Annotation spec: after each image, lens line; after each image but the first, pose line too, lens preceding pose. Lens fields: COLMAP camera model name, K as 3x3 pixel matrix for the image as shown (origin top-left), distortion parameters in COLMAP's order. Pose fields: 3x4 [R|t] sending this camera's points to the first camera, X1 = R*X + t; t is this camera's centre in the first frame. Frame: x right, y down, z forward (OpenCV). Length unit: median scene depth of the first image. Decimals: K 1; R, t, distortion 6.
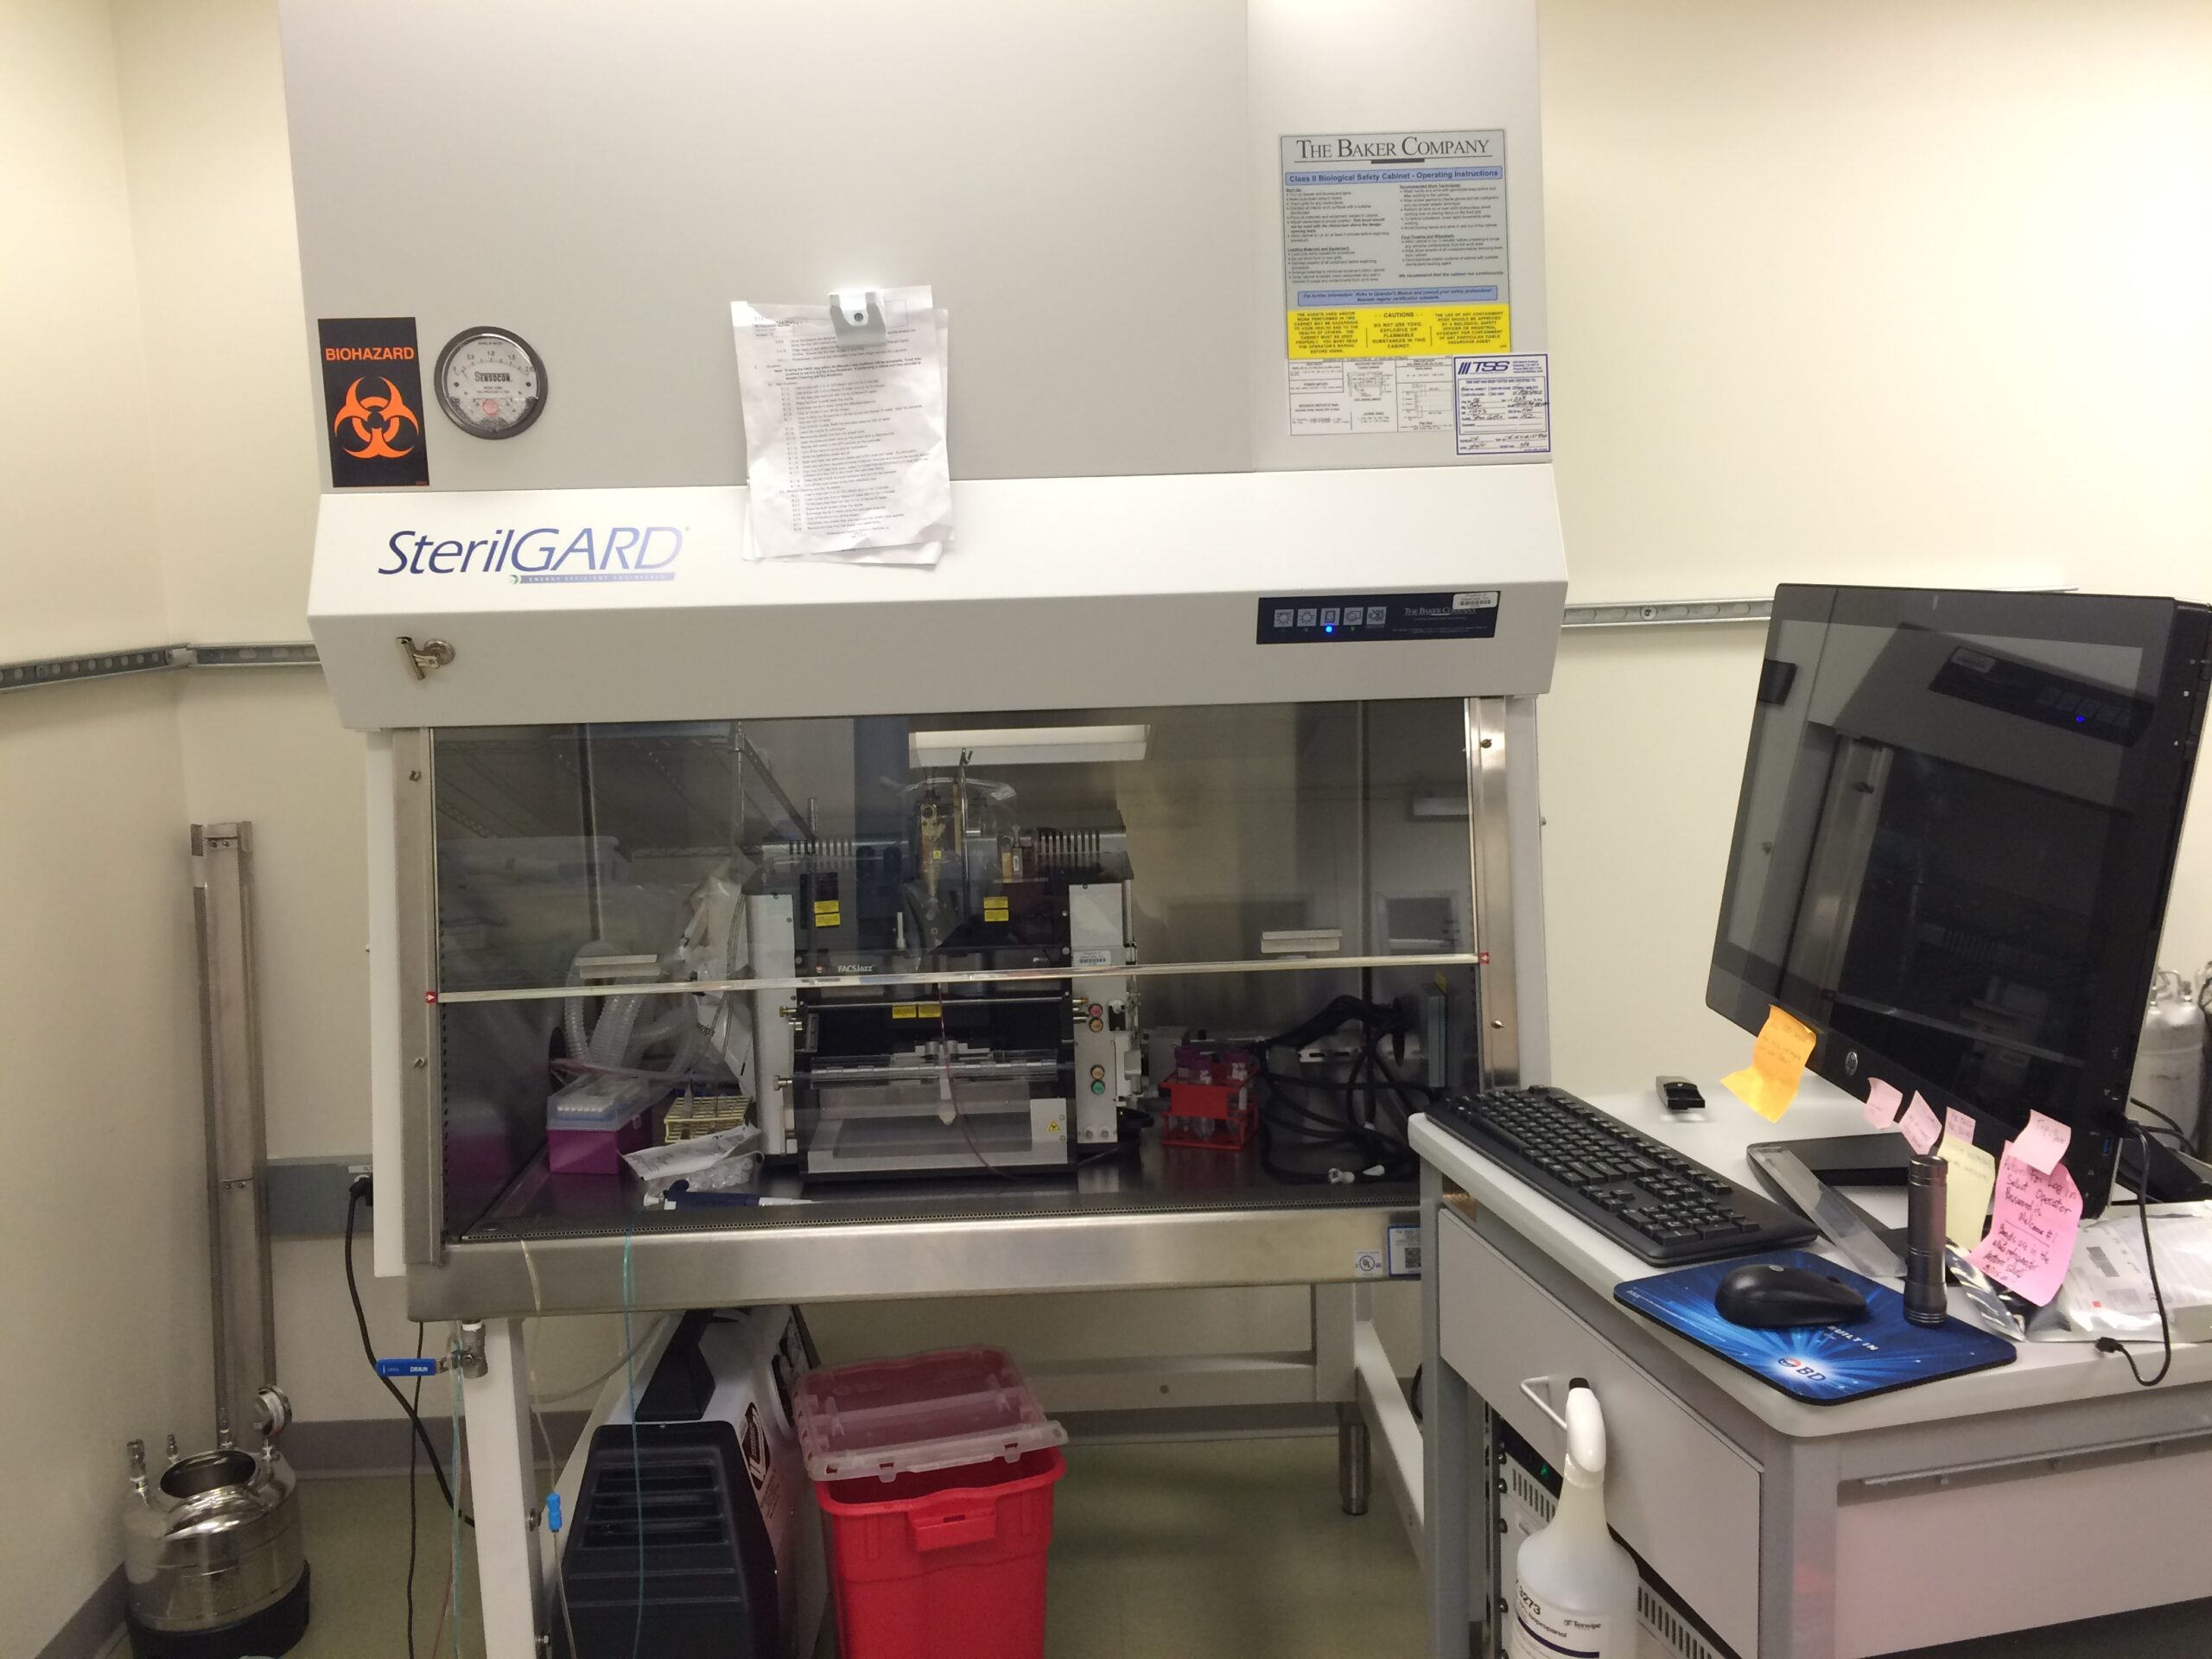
lens RADIAL K [[1889.1, 0, 1117.5], [0, 1889.1, 831.1], [0, 0, 1]] dist [0.059133, -0.051962]
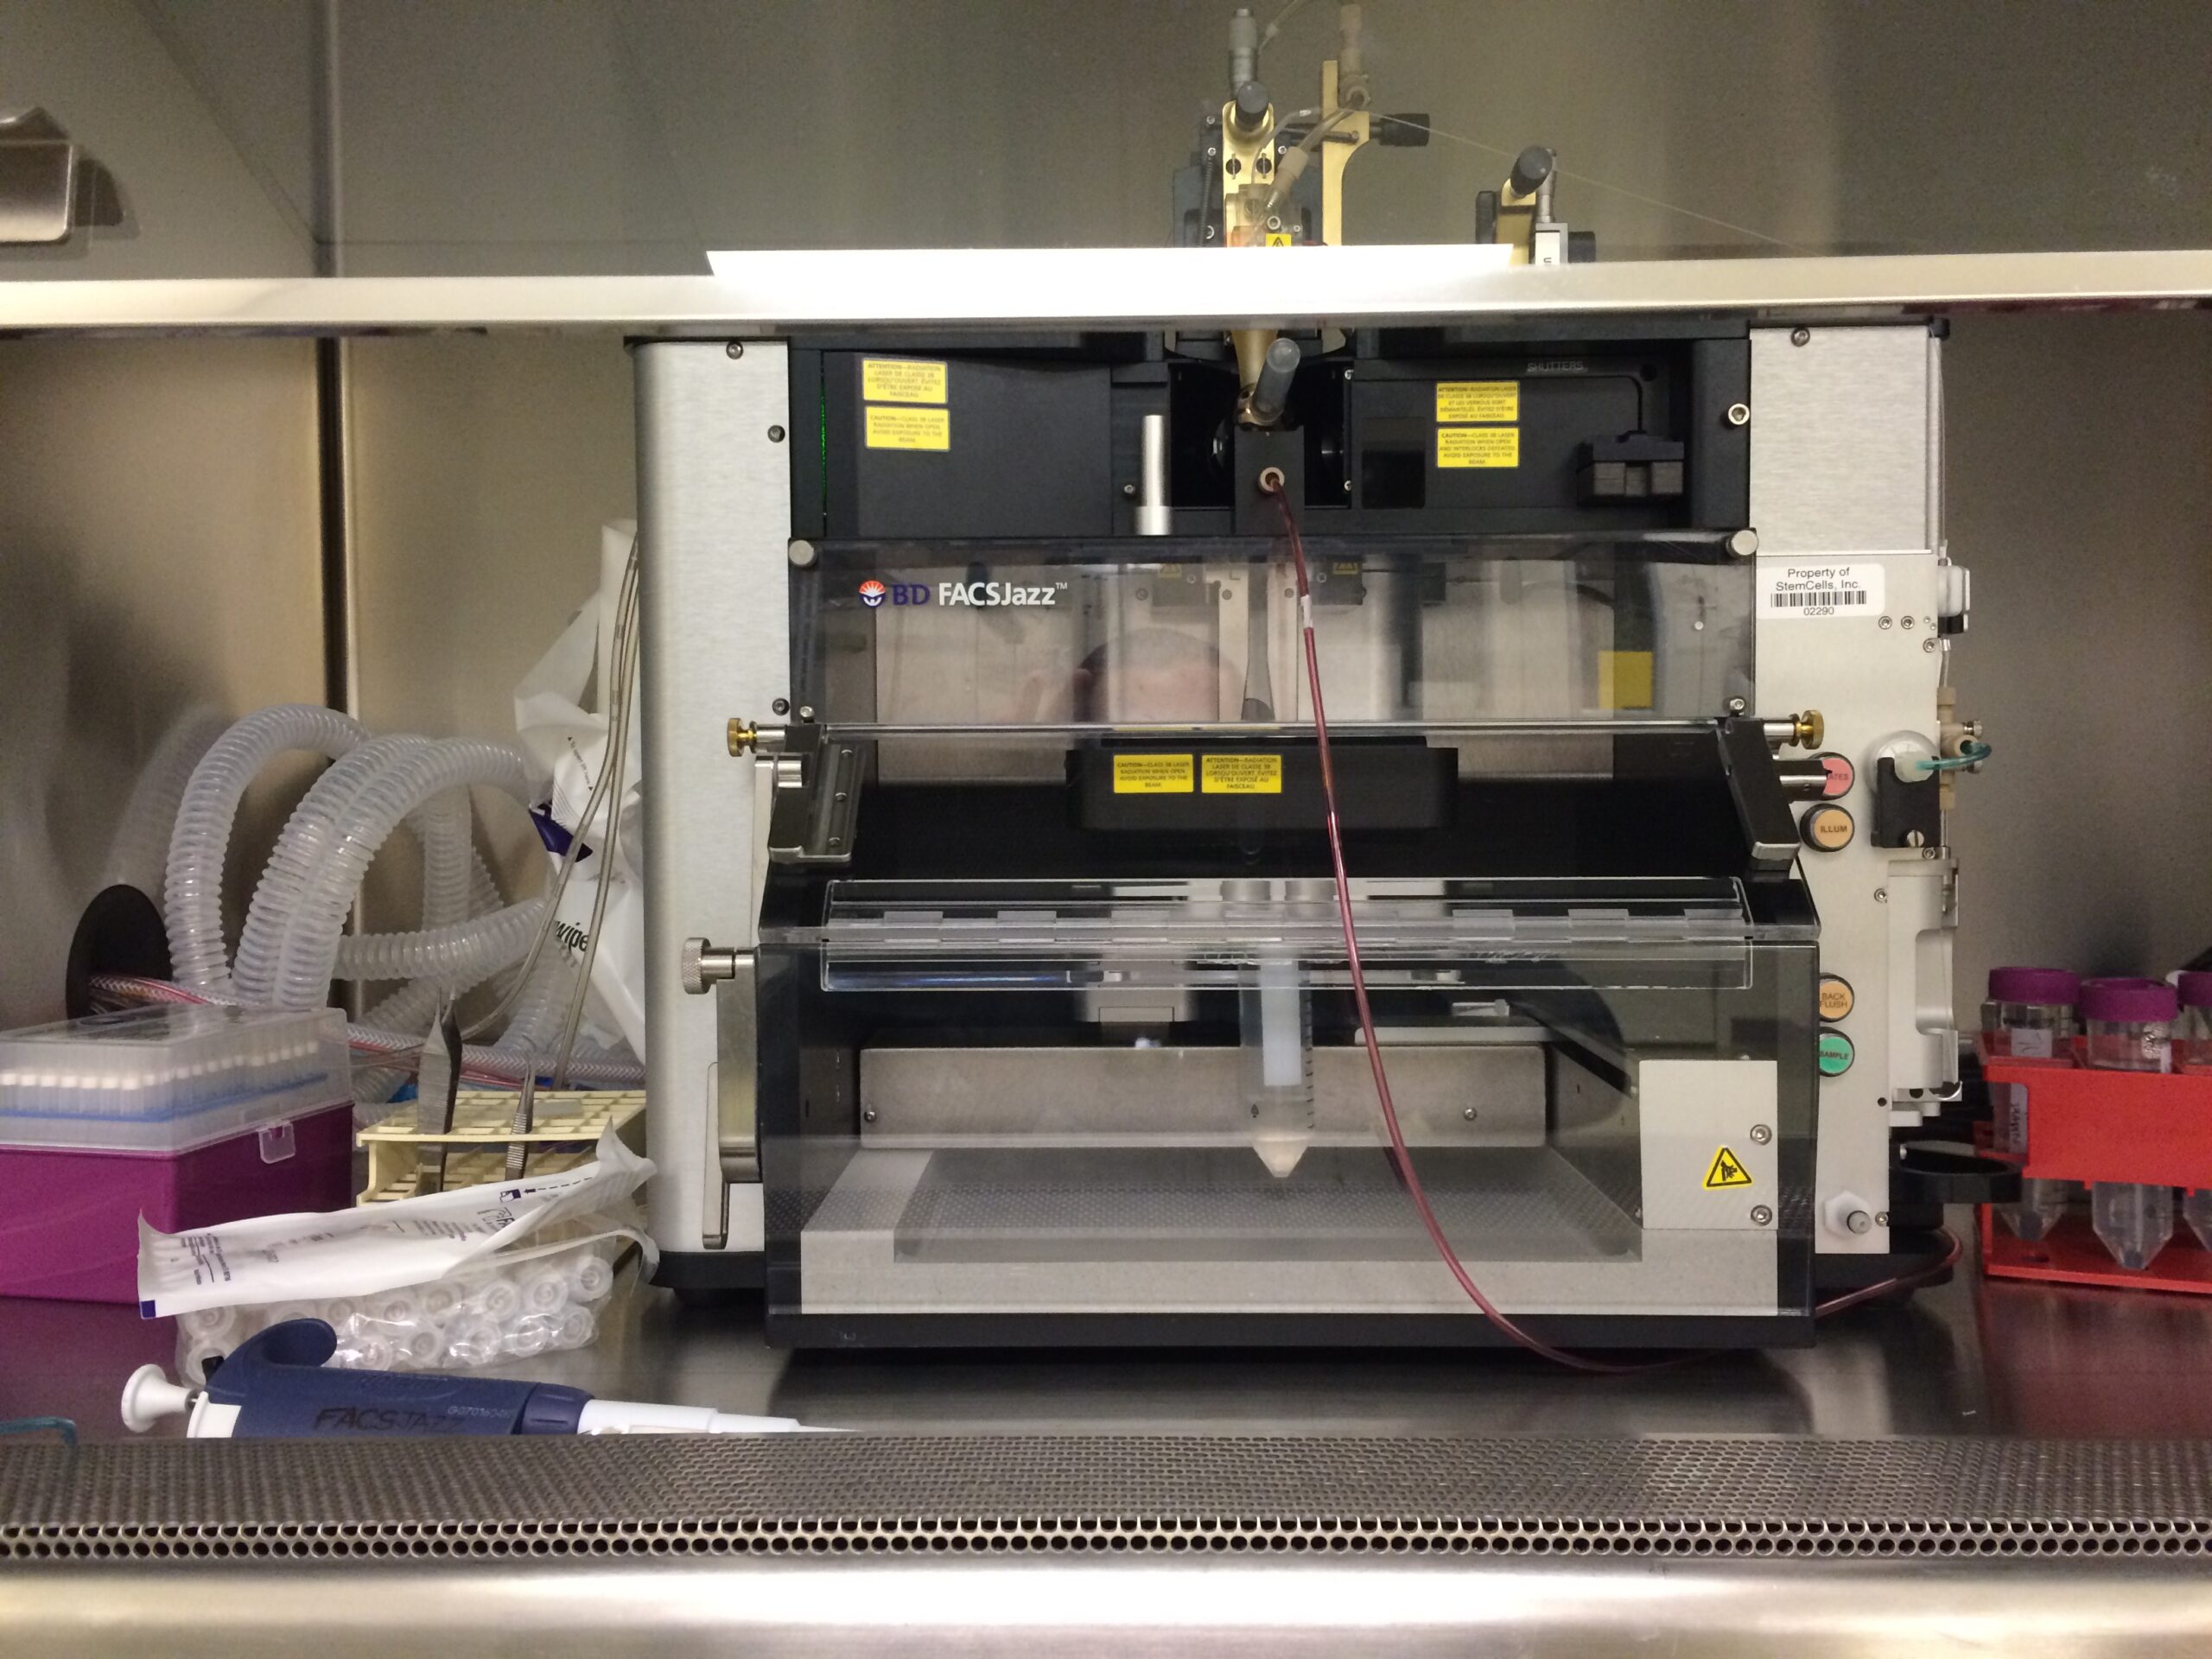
lens RADIAL K [[1889.1, 0, 1095.3], [0, 1889.1, 823.1], [0, 0, 1]] dist [0.059133, -0.051962]
pose [[0.998573, 0.024249, -0.047588, -0.109313], [-0.029340, 0.993567, -0.109381, 0.138121], [0.044629, 0.110621, 0.992860, 0.720220]]
